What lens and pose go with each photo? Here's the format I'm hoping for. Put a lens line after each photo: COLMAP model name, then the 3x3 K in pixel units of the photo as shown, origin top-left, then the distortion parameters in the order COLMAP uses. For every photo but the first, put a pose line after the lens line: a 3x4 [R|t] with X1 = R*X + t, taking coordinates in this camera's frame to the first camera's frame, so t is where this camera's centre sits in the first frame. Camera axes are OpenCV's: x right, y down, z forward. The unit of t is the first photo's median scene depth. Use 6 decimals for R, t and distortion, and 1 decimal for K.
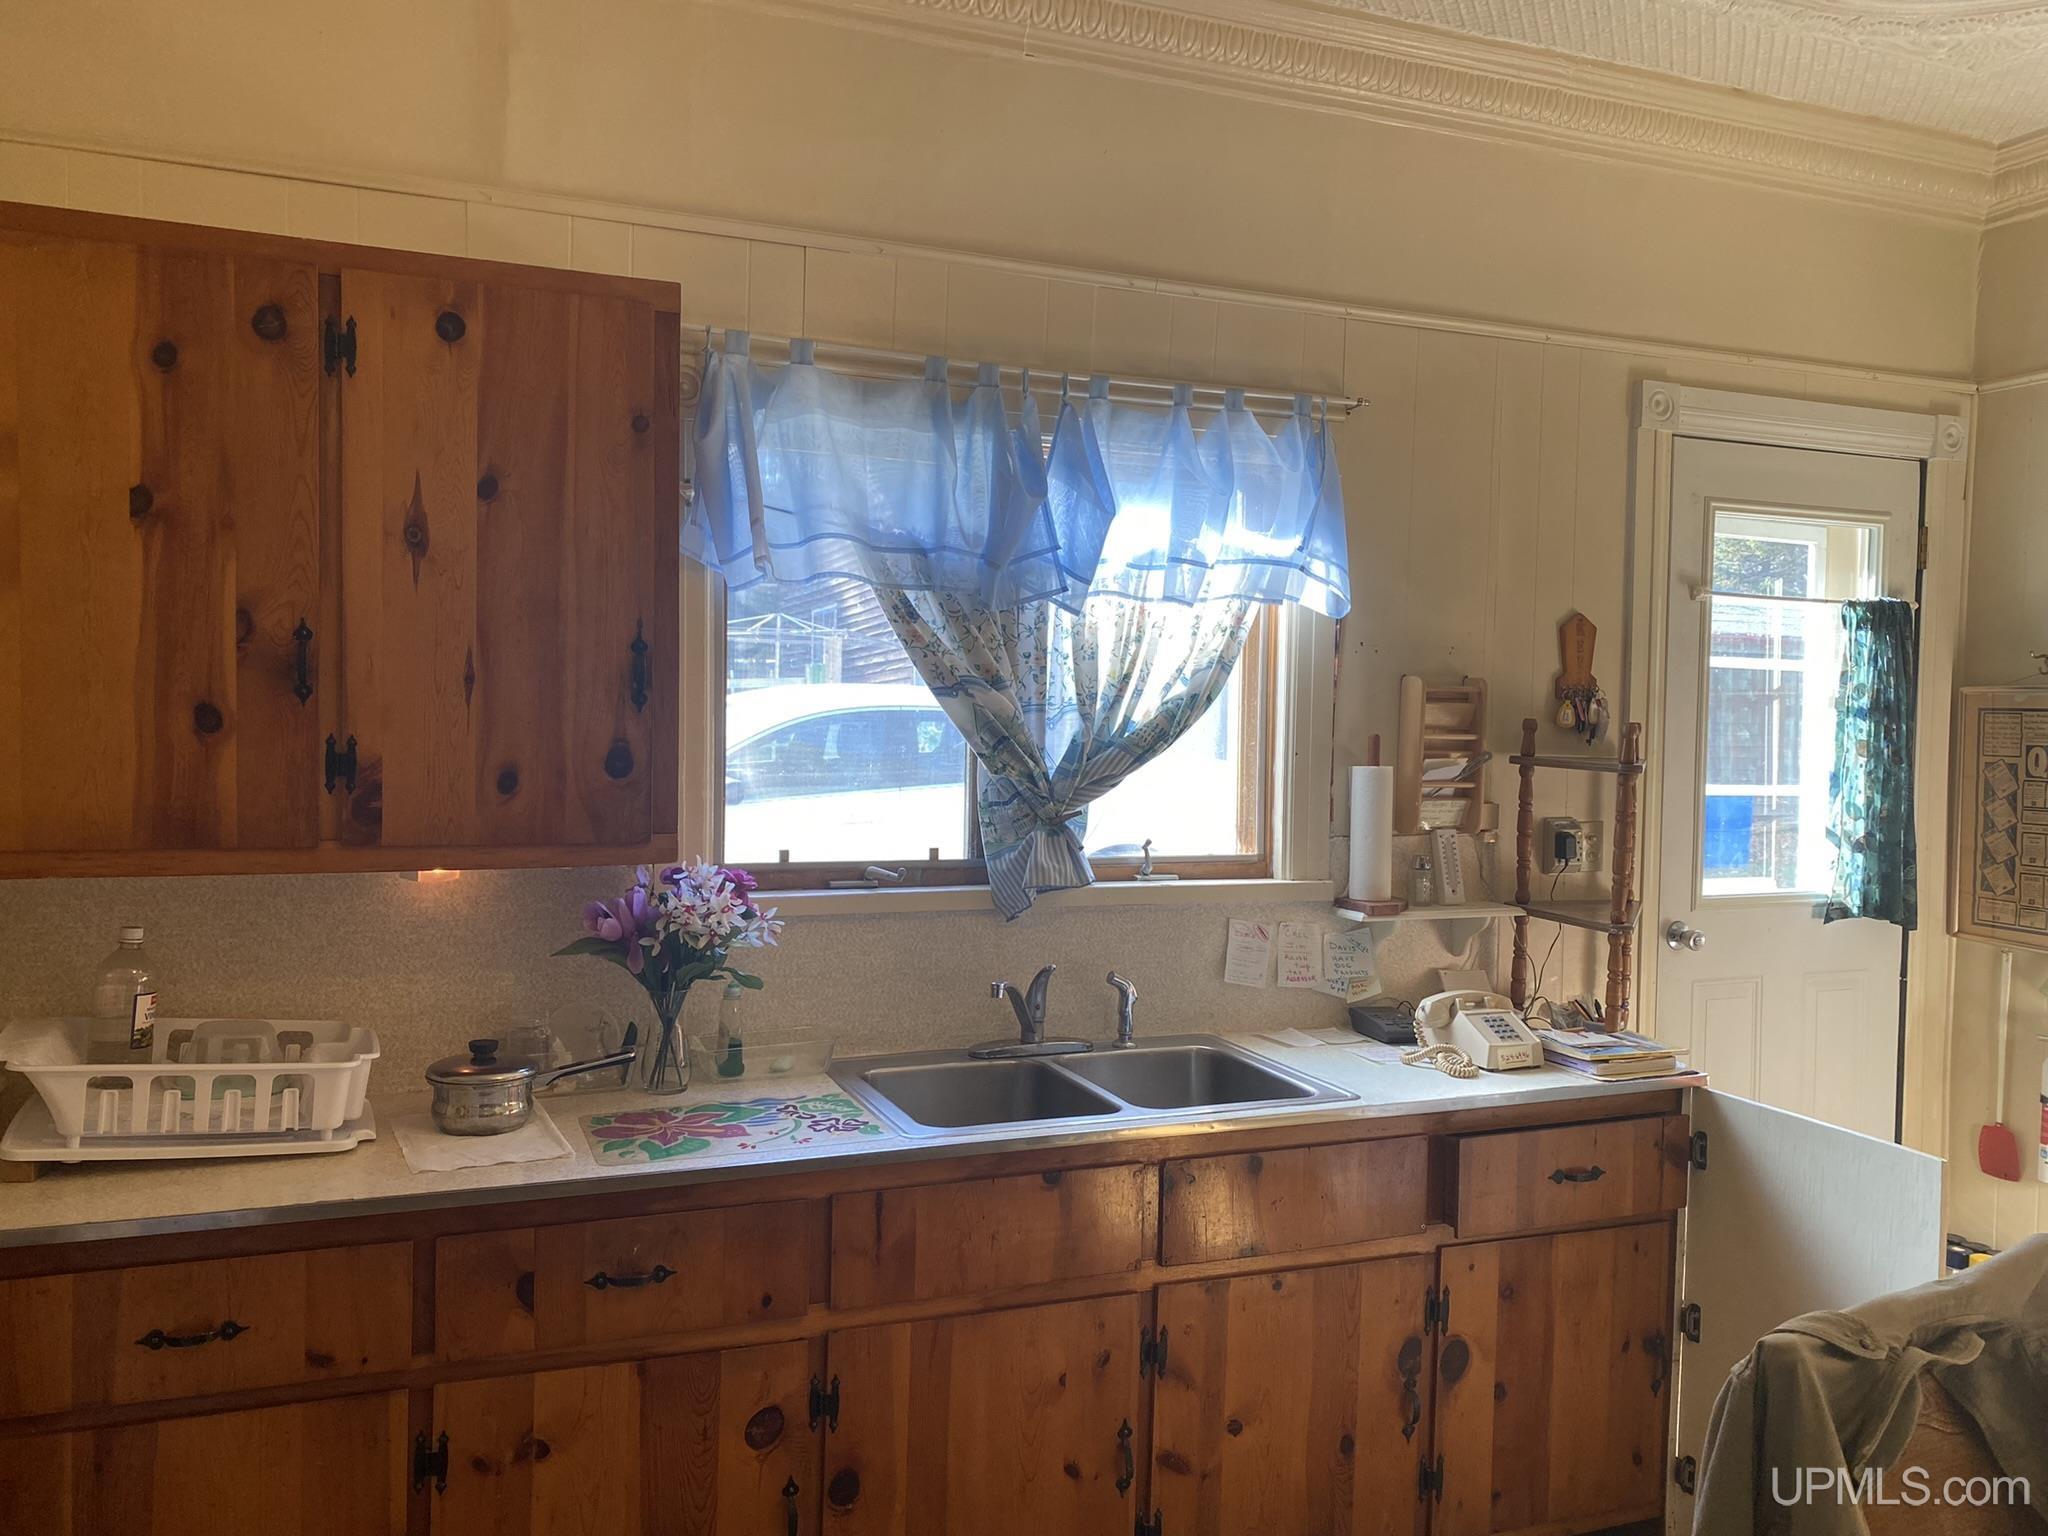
lens RADIAL K [[1541.7, 0, 1032.8], [0, 1541.7, 779.3], [0, 0, 1]] dist [0.005745, 0.001777]
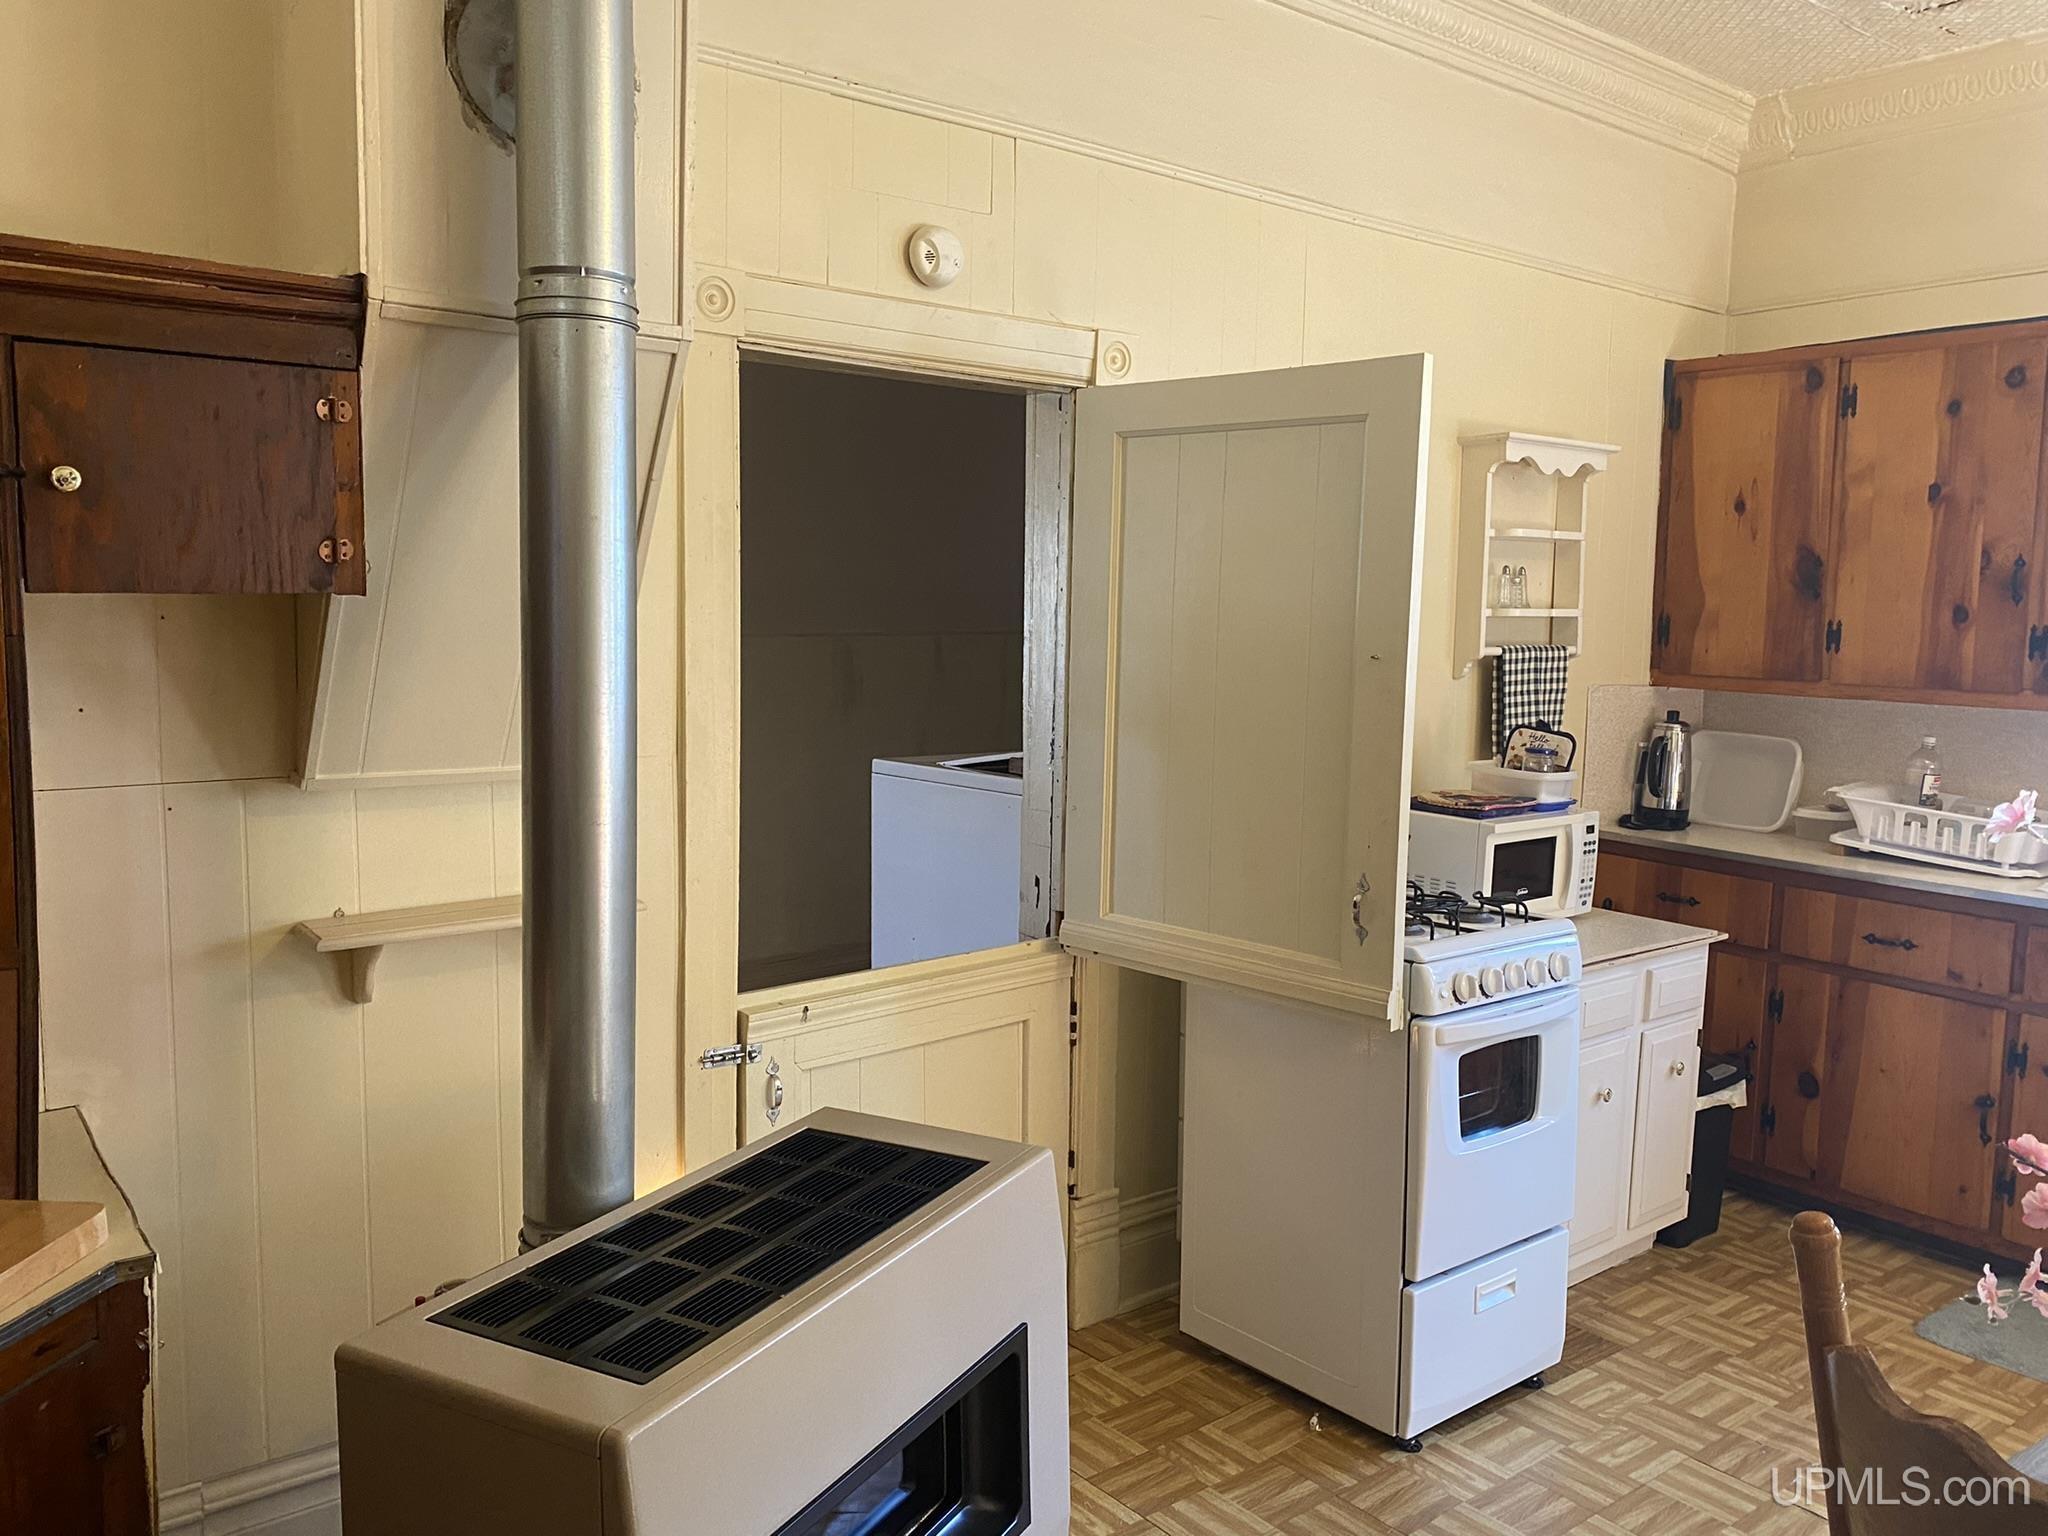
lens RADIAL K [[1541.7, 0, 1029.2], [0, 1541.7, 769.7], [0, 0, 1]] dist [0.005745, 0.001777]
pose [[0.274919, 0.093897, -0.956871, 0.866972], [-0.046064, 0.995363, 0.084439, 0.035913], [0.960363, 0.020863, 0.277970, -0.488964]]
